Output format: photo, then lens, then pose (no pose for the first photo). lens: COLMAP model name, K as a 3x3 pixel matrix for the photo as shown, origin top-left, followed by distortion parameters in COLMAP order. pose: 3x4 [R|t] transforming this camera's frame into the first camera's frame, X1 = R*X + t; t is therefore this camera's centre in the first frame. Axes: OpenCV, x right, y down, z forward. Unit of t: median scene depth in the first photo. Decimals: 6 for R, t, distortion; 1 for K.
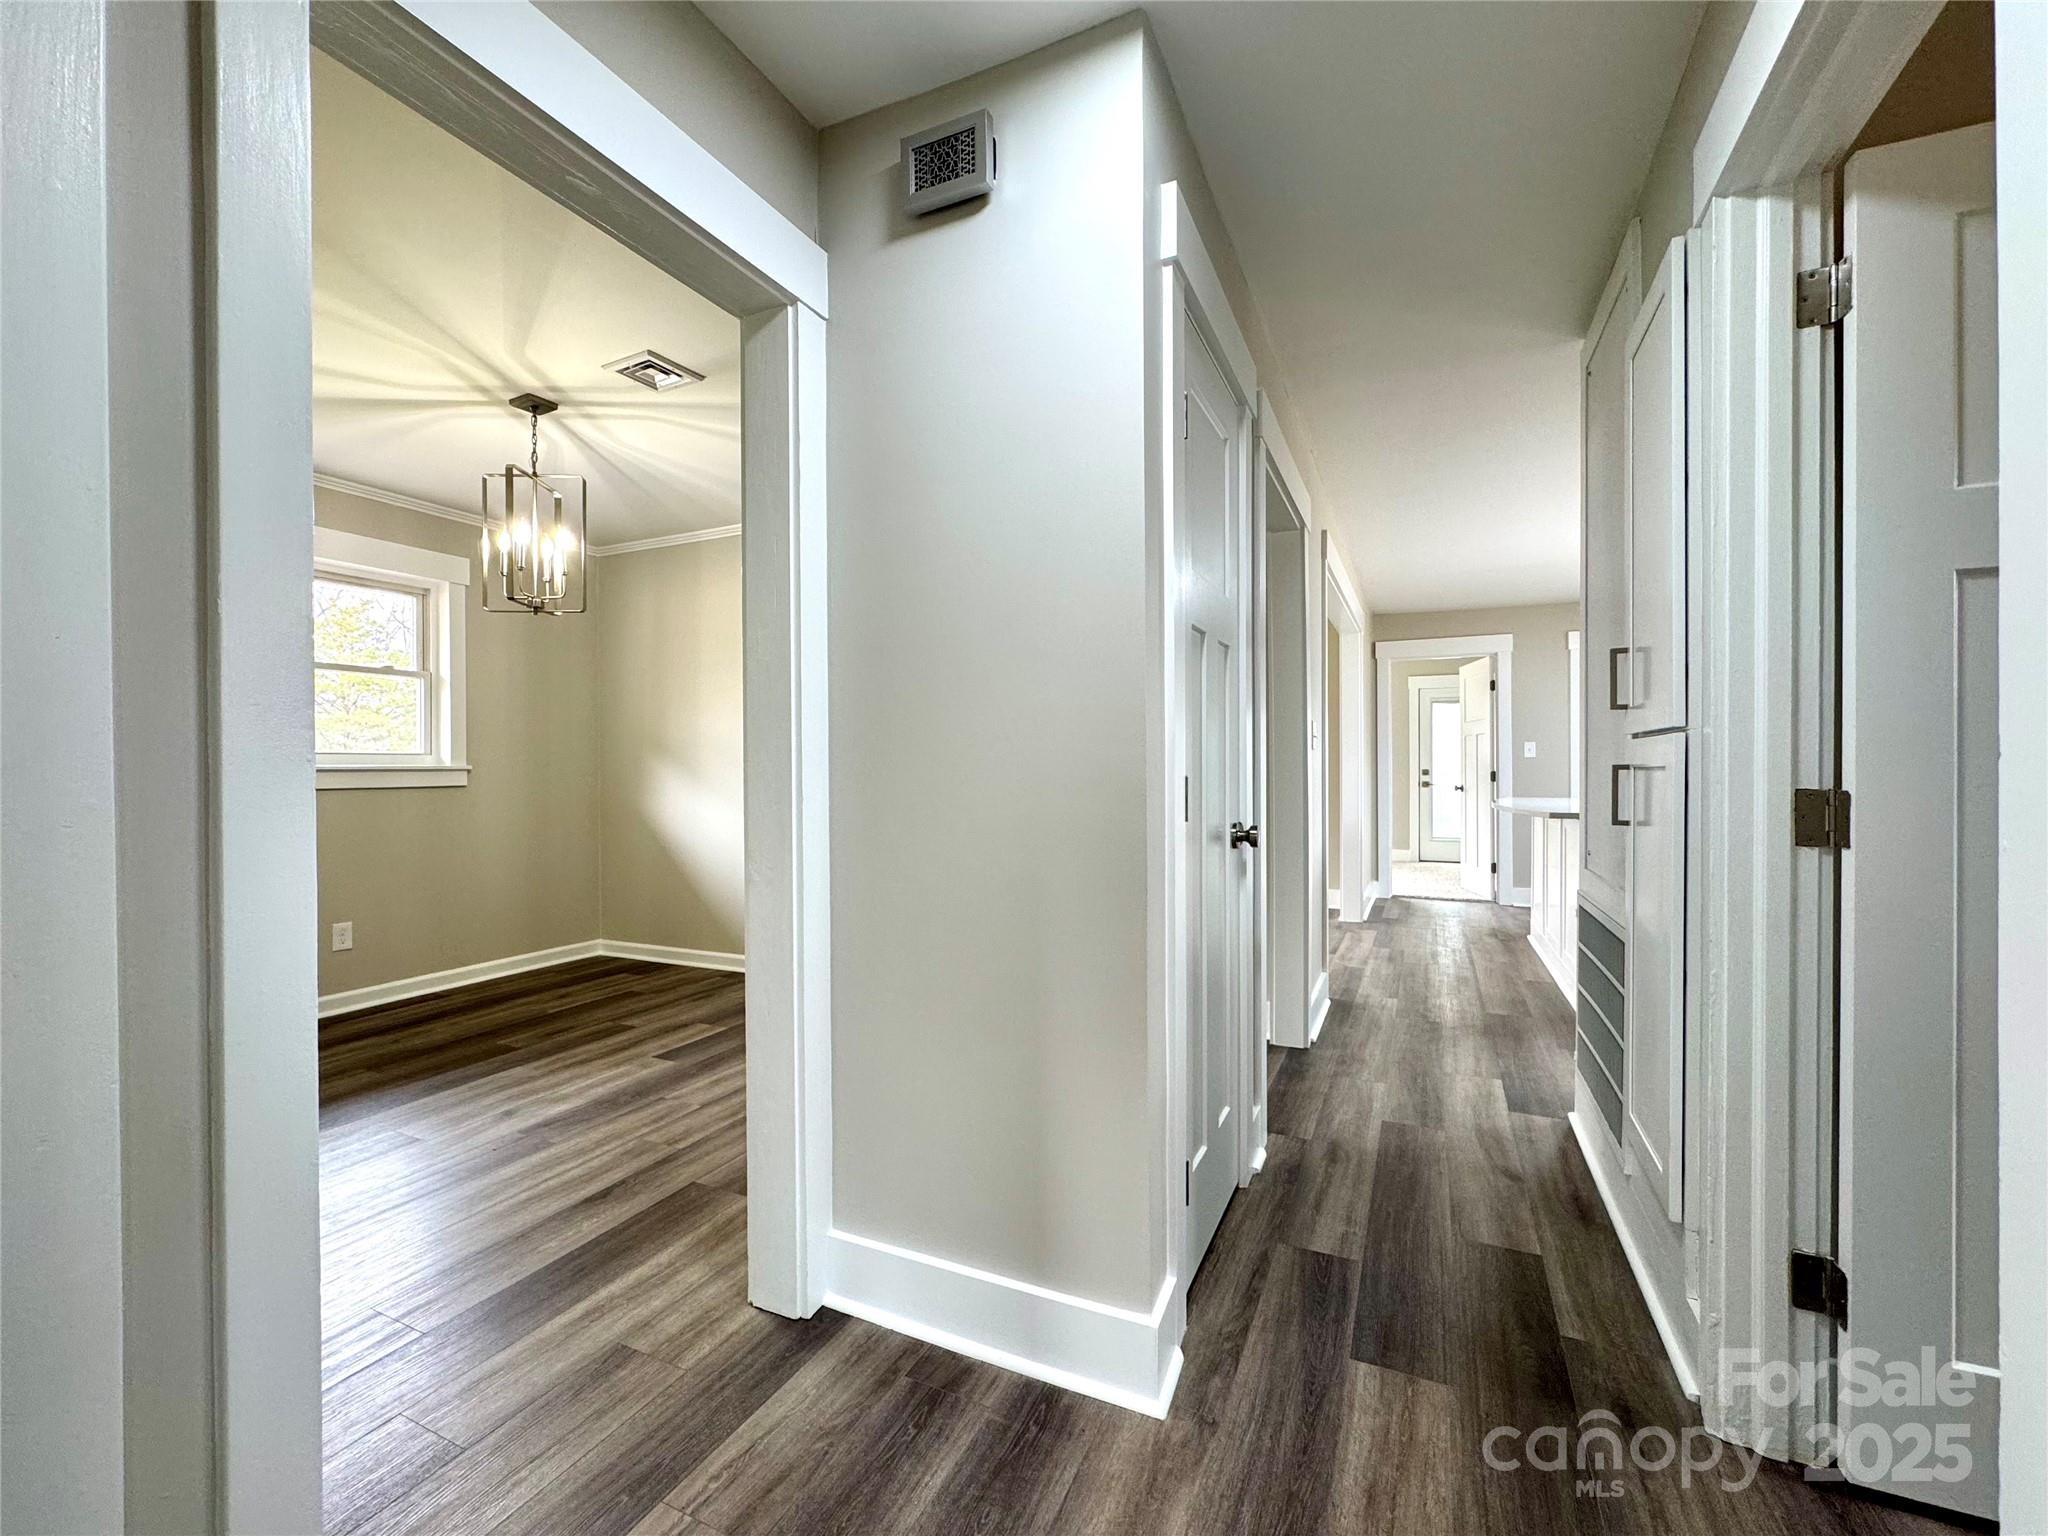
lens RADIAL K [[870.3, 0, 1024.0], [0, 870.3, 768.0], [0, 0, 1]] dist [0.000260, -0.000119]
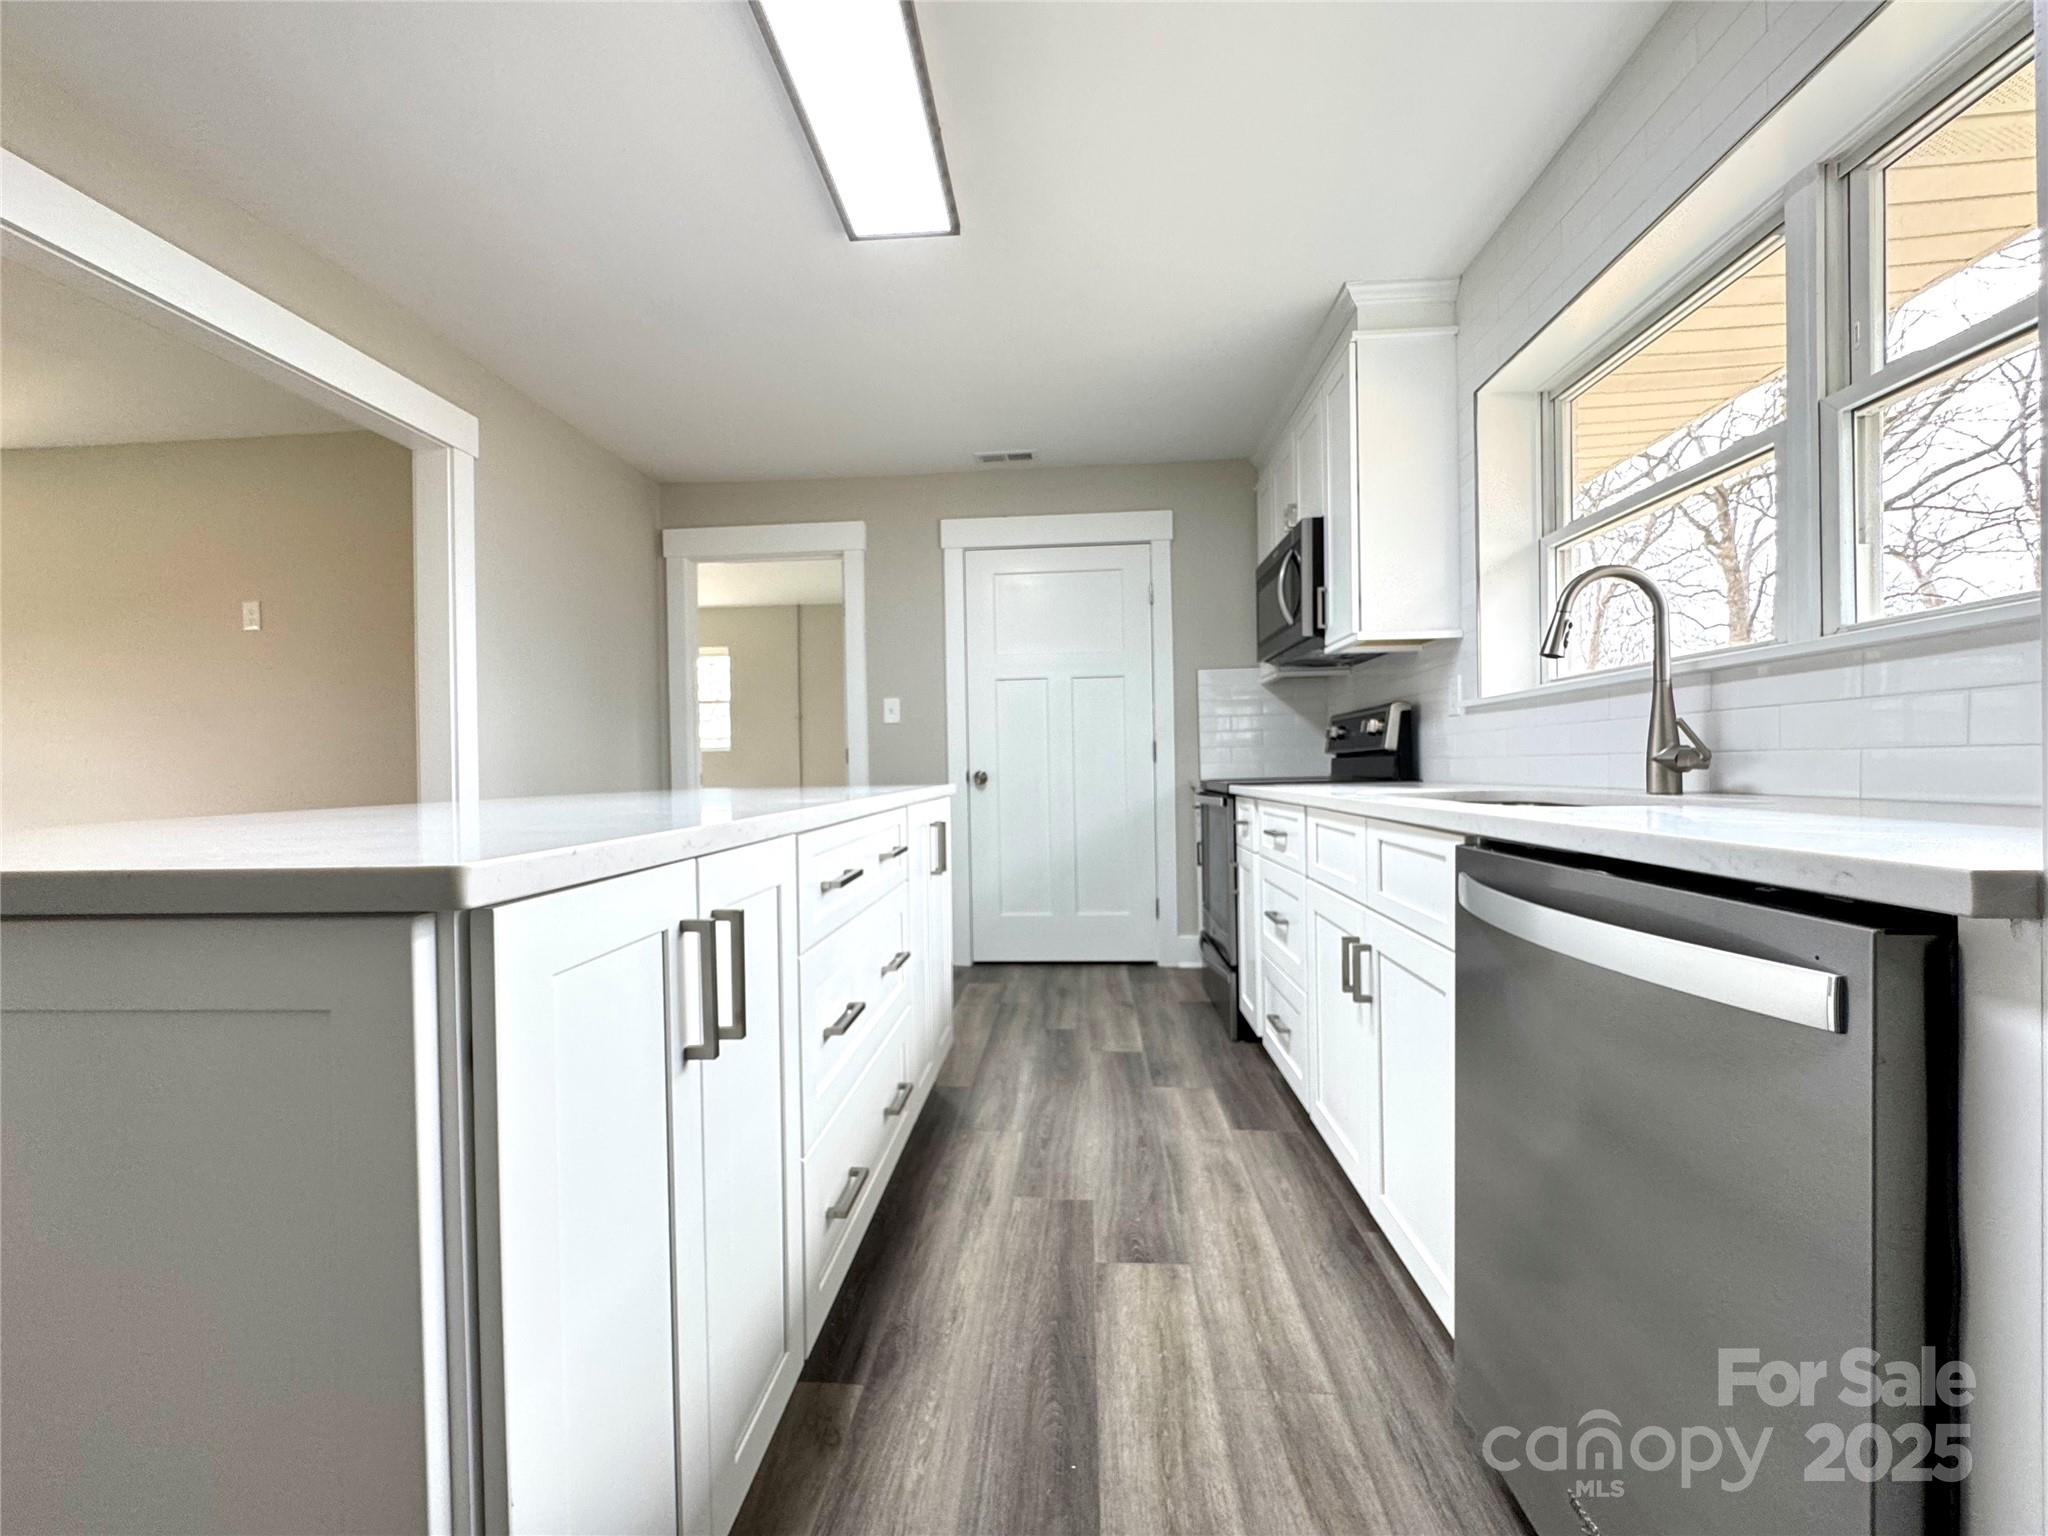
lens RADIAL K [[829.3, 0, 1024.0], [0, 829.3, 768.0], [0, 0, 1]] dist [-0.002191, -0.000390]
pose [[0.936072, -0.017481, 0.351374, 0.454918], [0.017343, 0.999843, 0.003541, 0.019066], [-0.351381, 0.002780, 0.936228, 0.412790]]
